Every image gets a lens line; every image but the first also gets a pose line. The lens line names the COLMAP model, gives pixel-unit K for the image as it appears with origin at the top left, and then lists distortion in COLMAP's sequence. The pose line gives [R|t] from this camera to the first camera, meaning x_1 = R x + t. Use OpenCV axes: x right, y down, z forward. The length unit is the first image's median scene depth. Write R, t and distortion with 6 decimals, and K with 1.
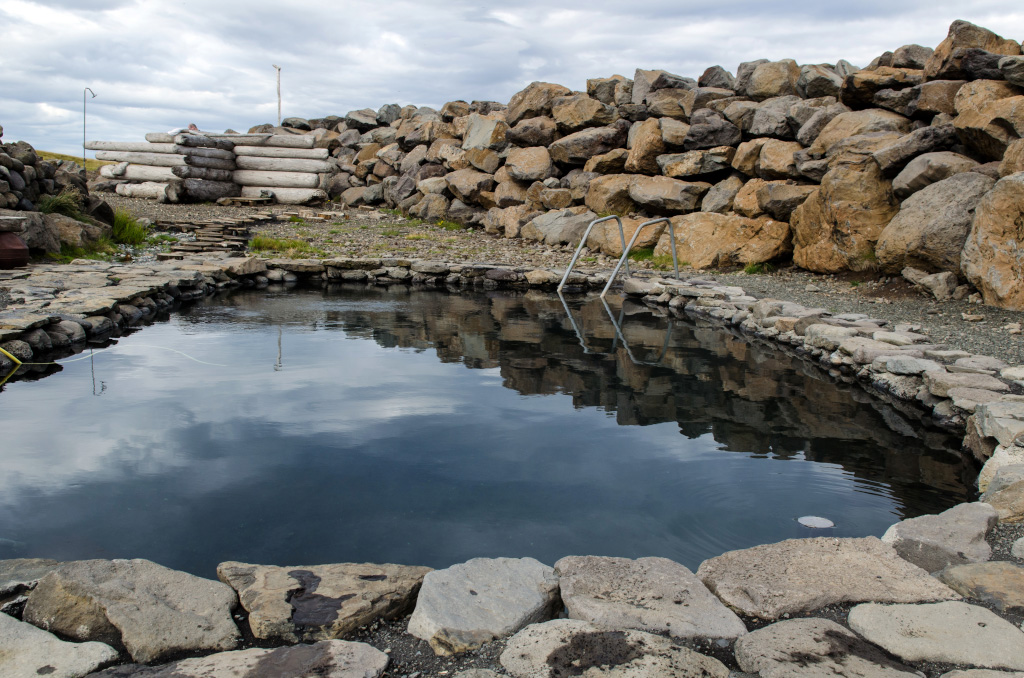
lens RADIAL K [[997.6, 0, 510.4], [0, 997.6, 338.6], [0, 0, 1]] dist [0.080837, 0.000000]
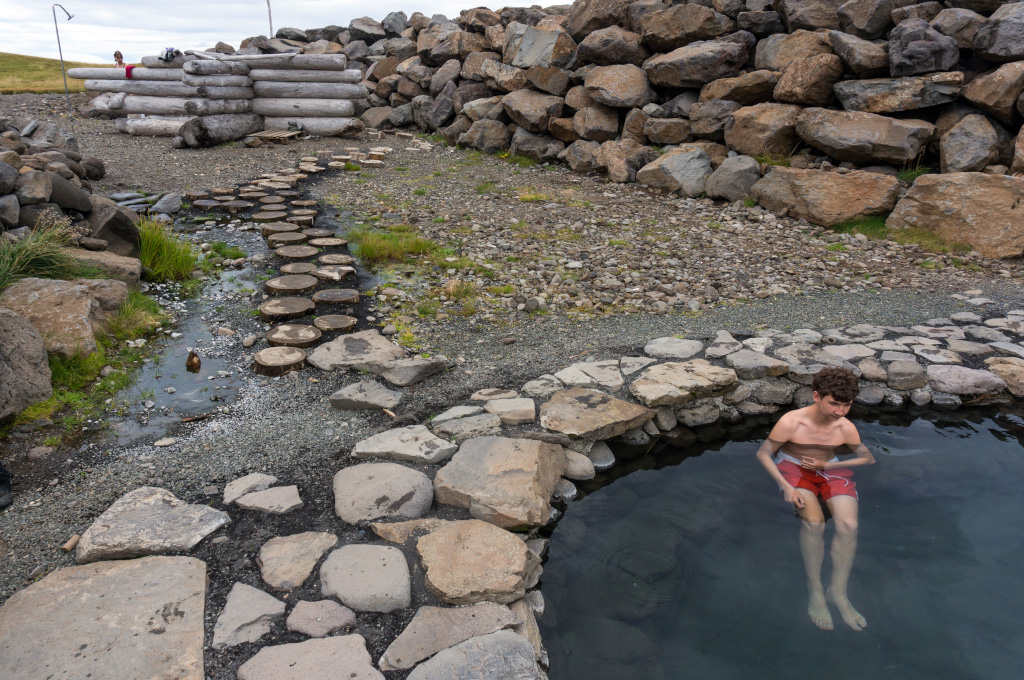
lens RADIAL K [[681.7, 0, 515.2], [0, 681.7, 338.8], [0, 0, 1]] dist [-0.006606, -0.000697]
pose [[0.988615, -0.075867, 0.129940, -0.151791], [0.044908, 0.972992, 0.226427, -0.093856], [-0.143609, -0.218013, 0.965322, 0.375351]]
